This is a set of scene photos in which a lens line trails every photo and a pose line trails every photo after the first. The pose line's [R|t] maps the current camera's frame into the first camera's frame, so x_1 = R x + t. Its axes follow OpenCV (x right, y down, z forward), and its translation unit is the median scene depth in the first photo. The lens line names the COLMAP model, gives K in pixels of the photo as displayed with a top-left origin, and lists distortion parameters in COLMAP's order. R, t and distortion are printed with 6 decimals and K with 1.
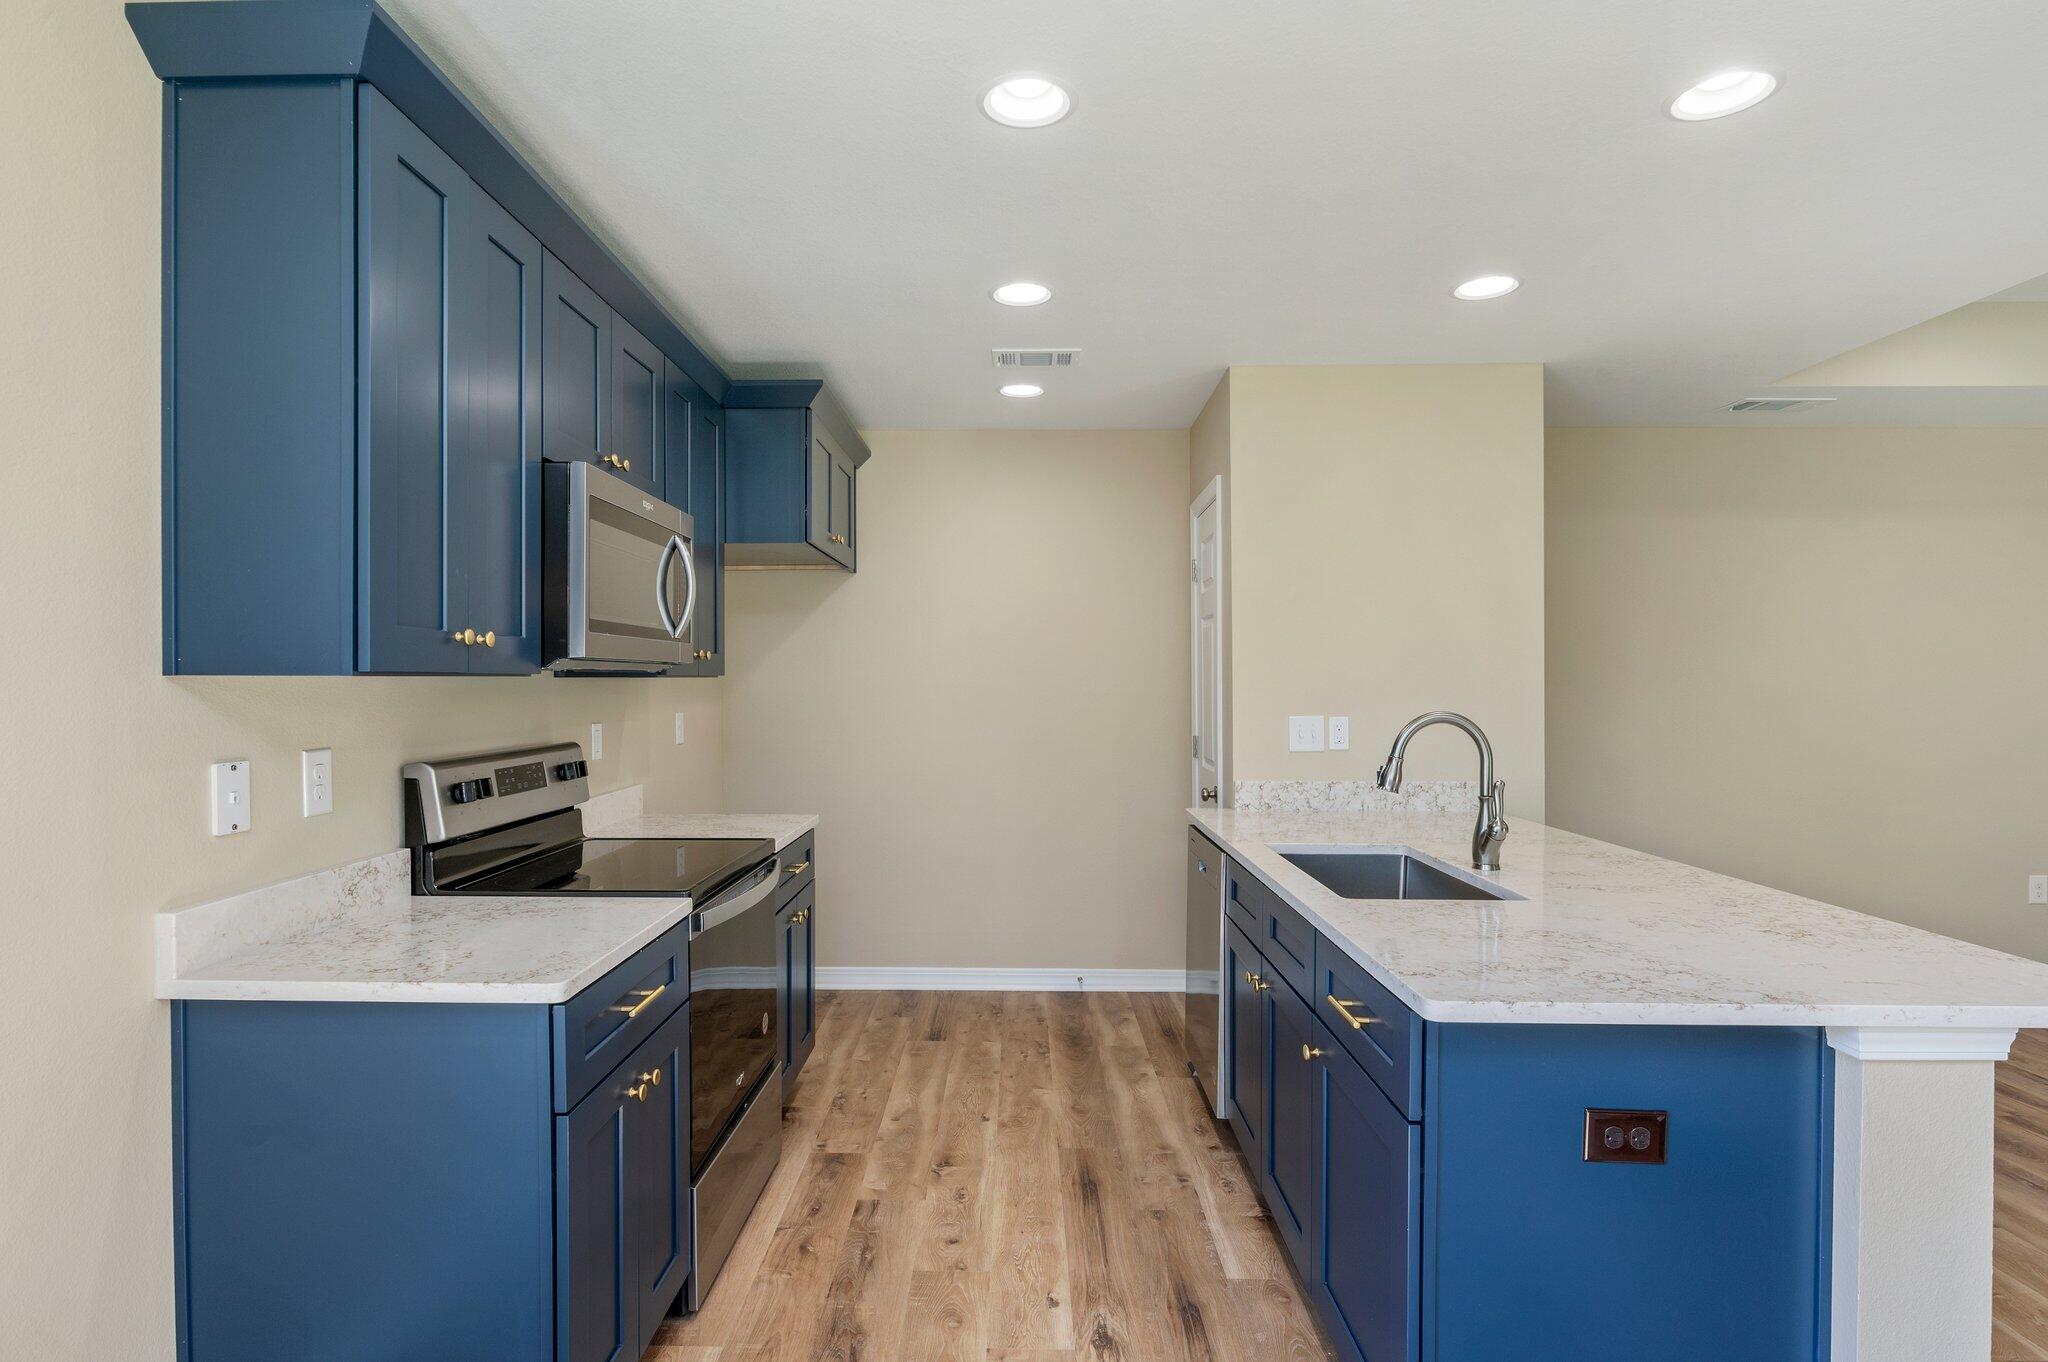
lens RADIAL K [[1091.8, 0, 1008.7], [0, 1091.8, 682.6], [0, 0, 1]] dist [-0.005037, -0.000137]
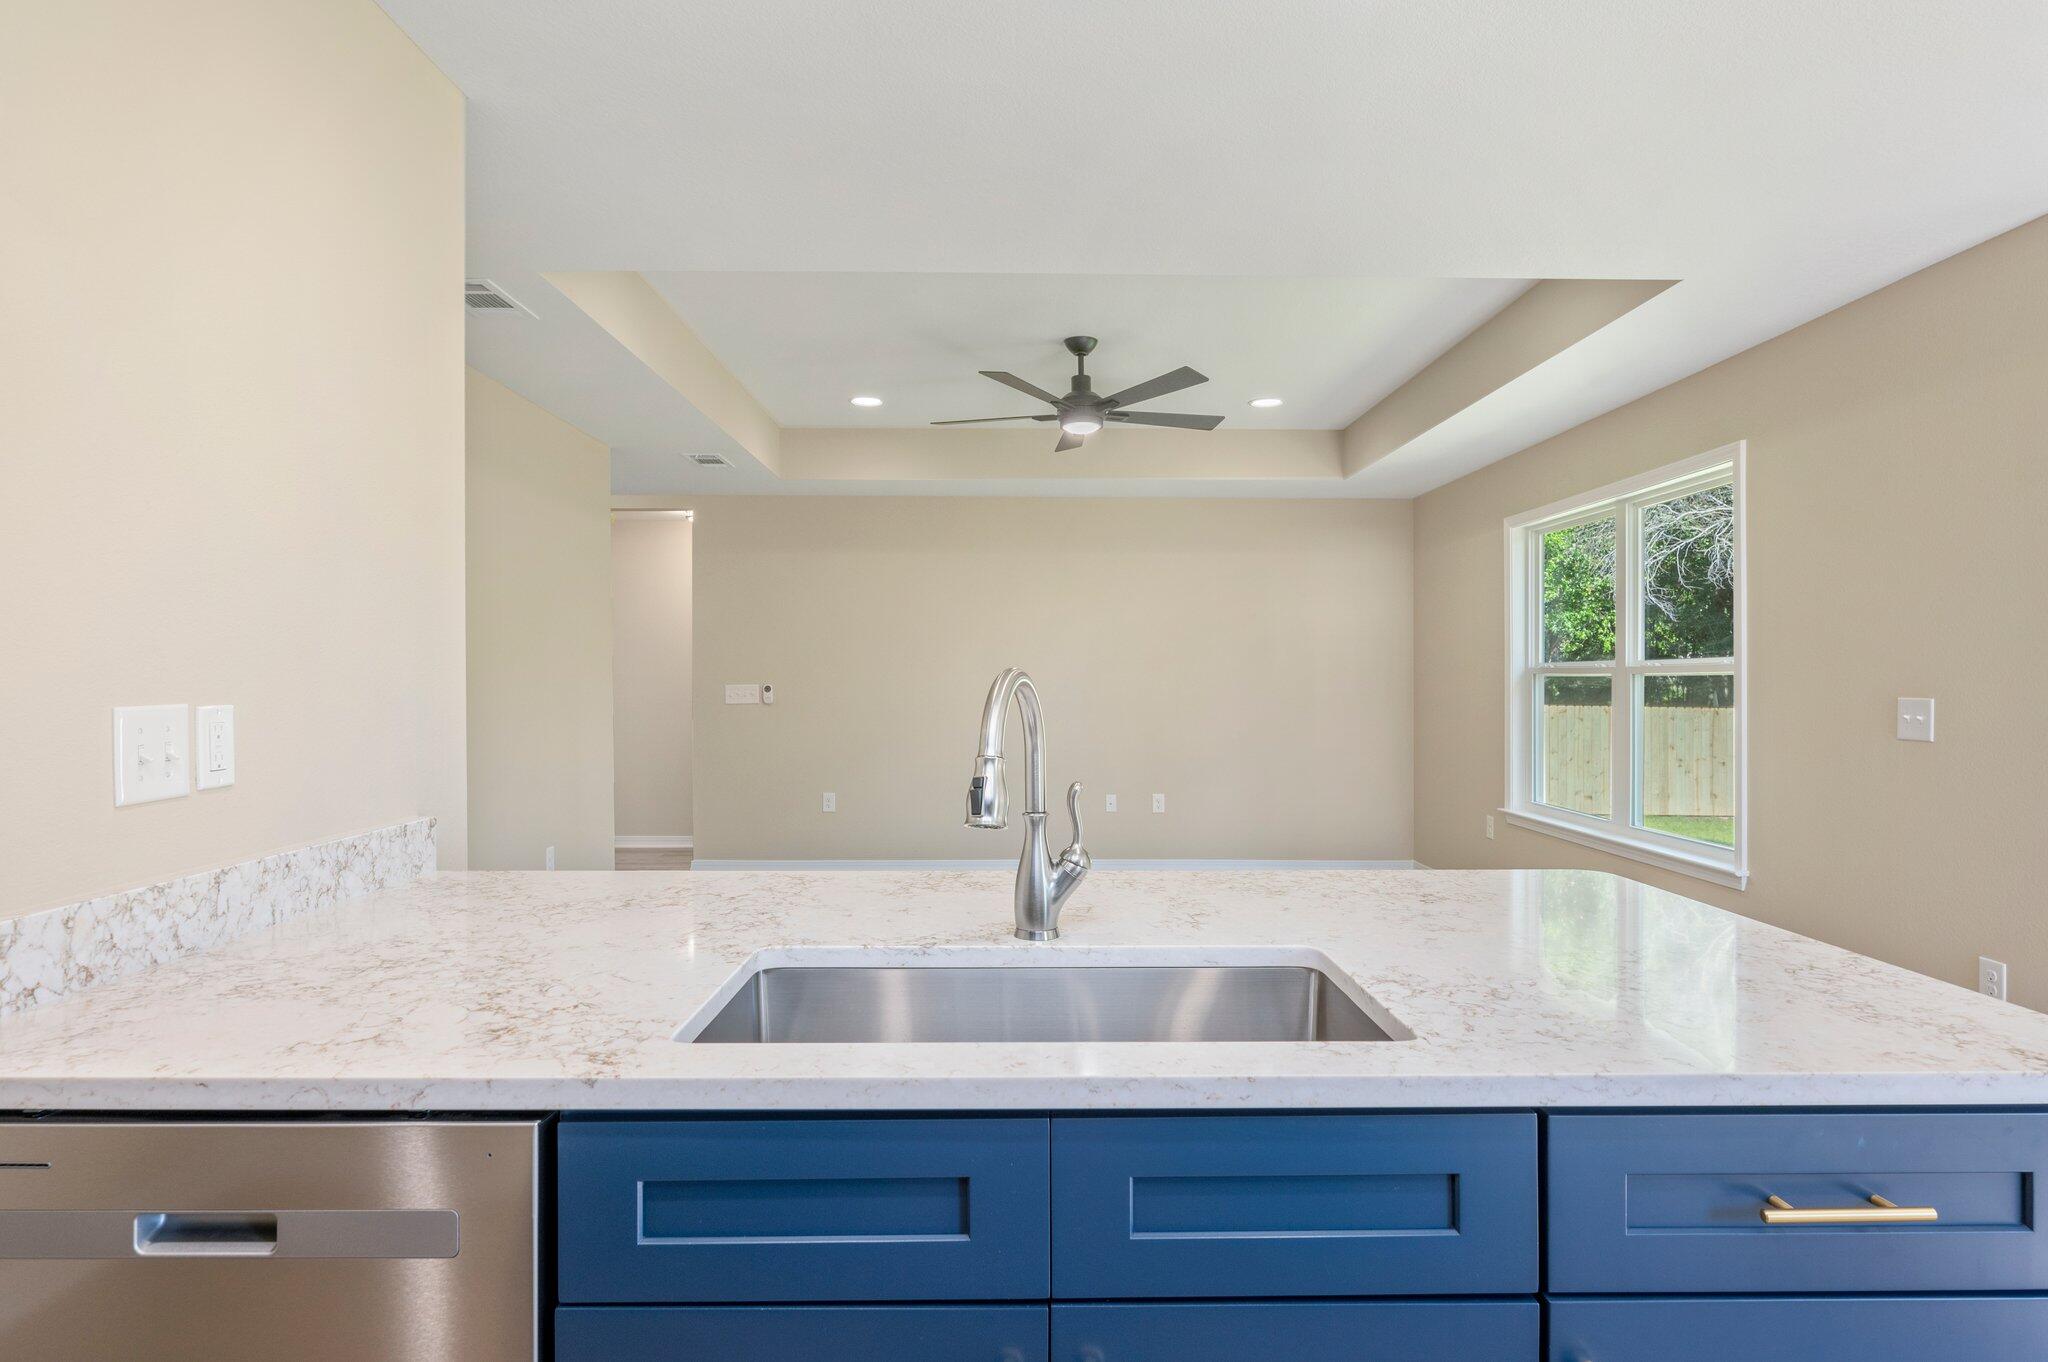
lens RADIAL K [[1085.2, 0, 1031.9], [0, 1085.2, 683.2], [0, 0, 1]] dist [-0.003170, -0.000114]
pose [[-0.026875, -0.005235, 0.999625, -0.106948], [0.000404, 0.999986, 0.005248, 0.021854], [-0.999639, 0.000545, -0.026872, 0.733643]]
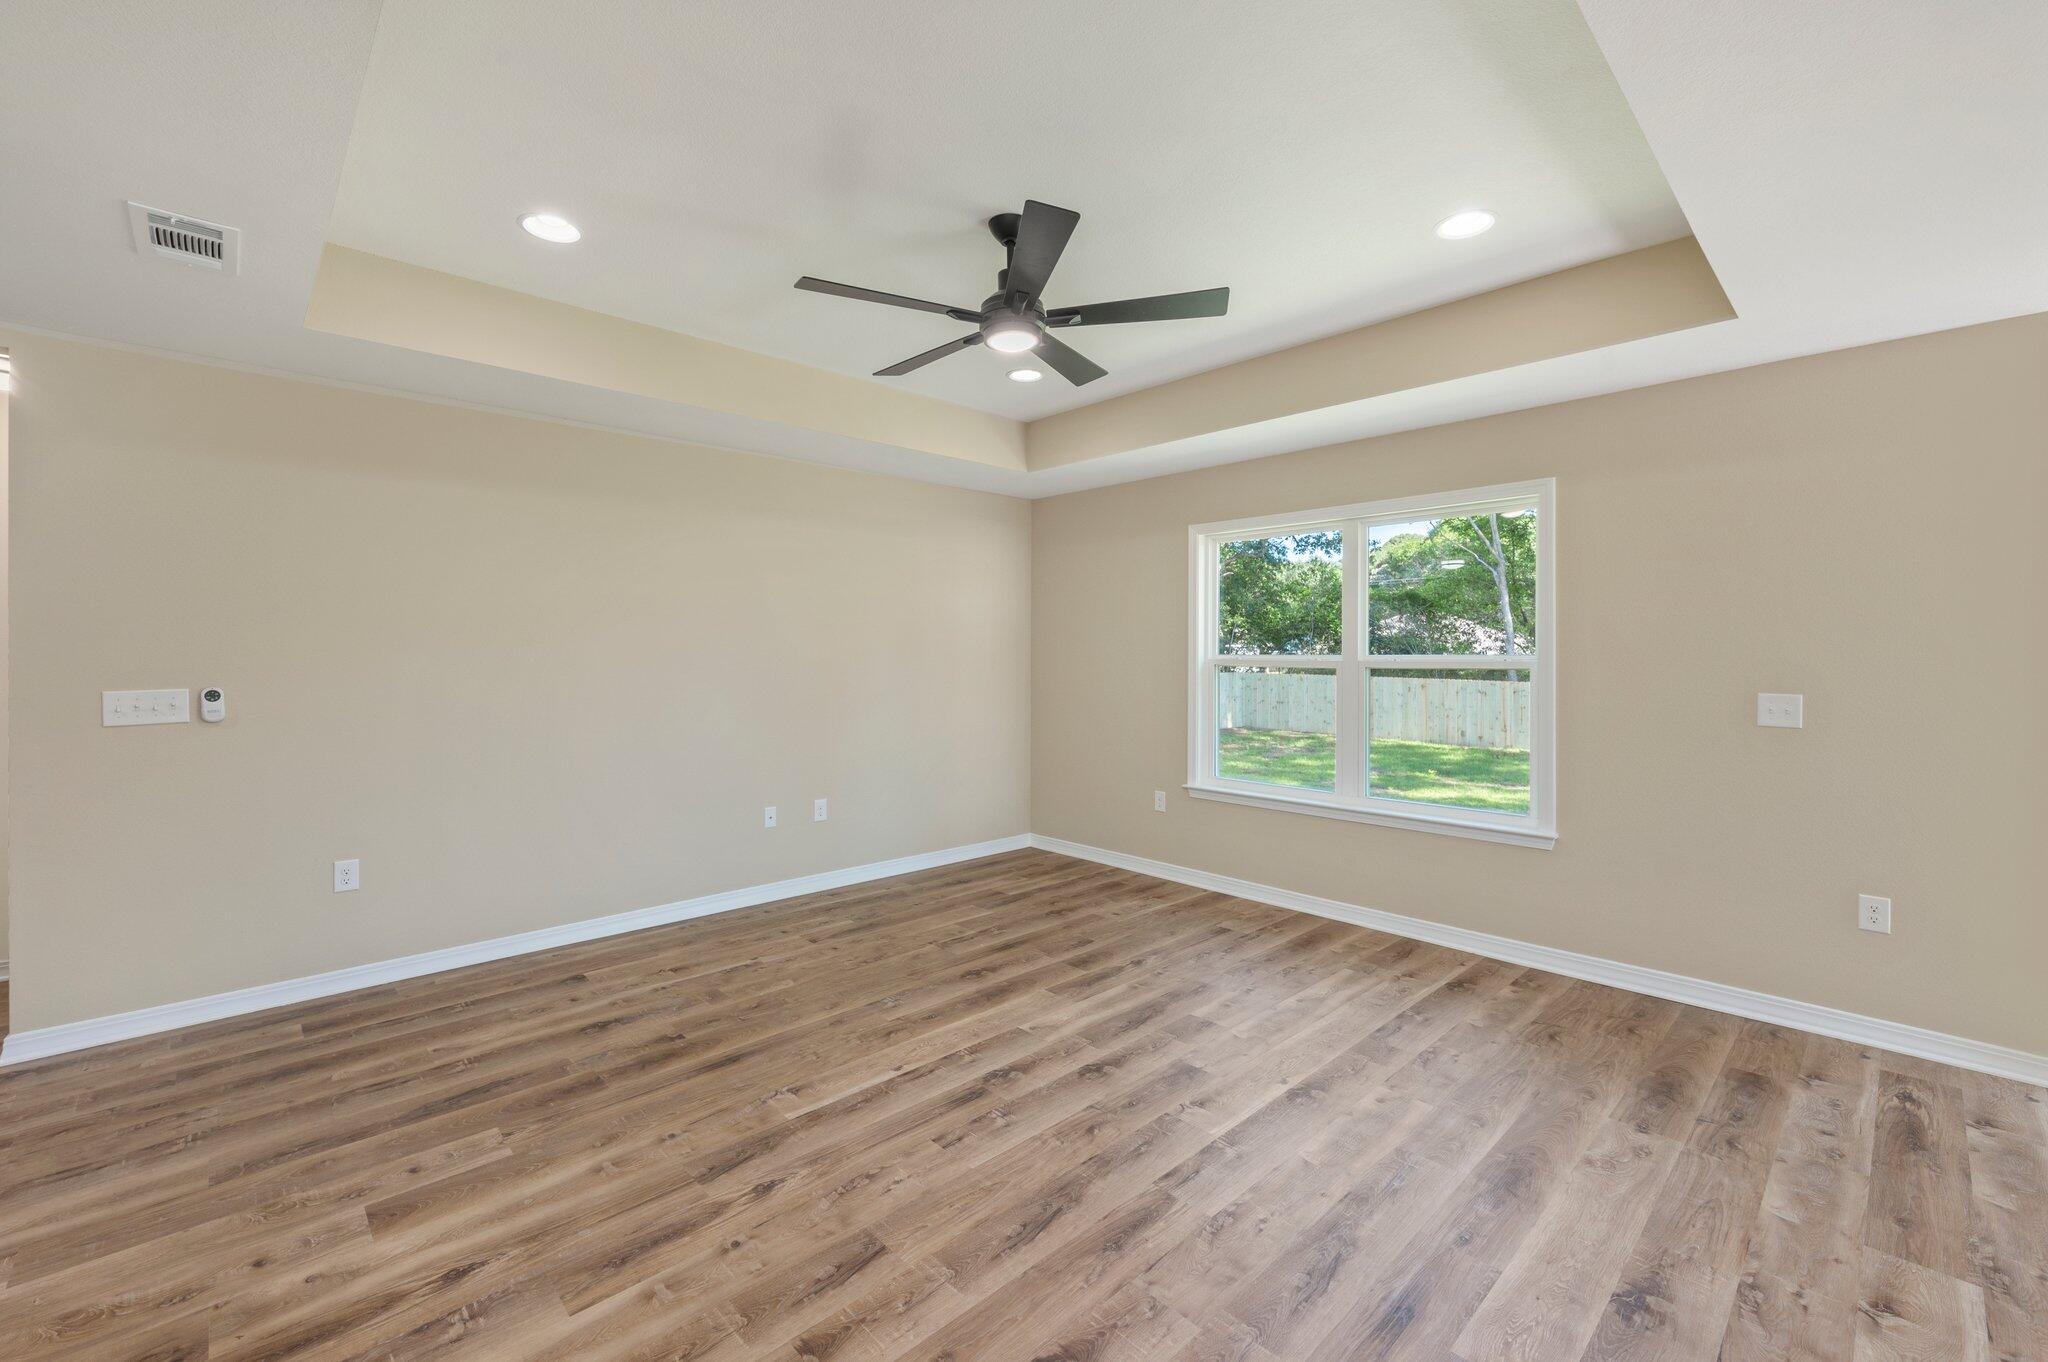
lens RADIAL K [[843.5, 0, 1022.1], [0, 843.5, 646.6], [0, 0, 1]] dist [-0.000270, -0.000025]
pose [[-0.695297, 0.003282, 0.718715, 0.654591], [-0.001205, 0.999983, -0.005733, -0.003537], [-0.718721, -0.004852, -0.695282, 1.156225]]
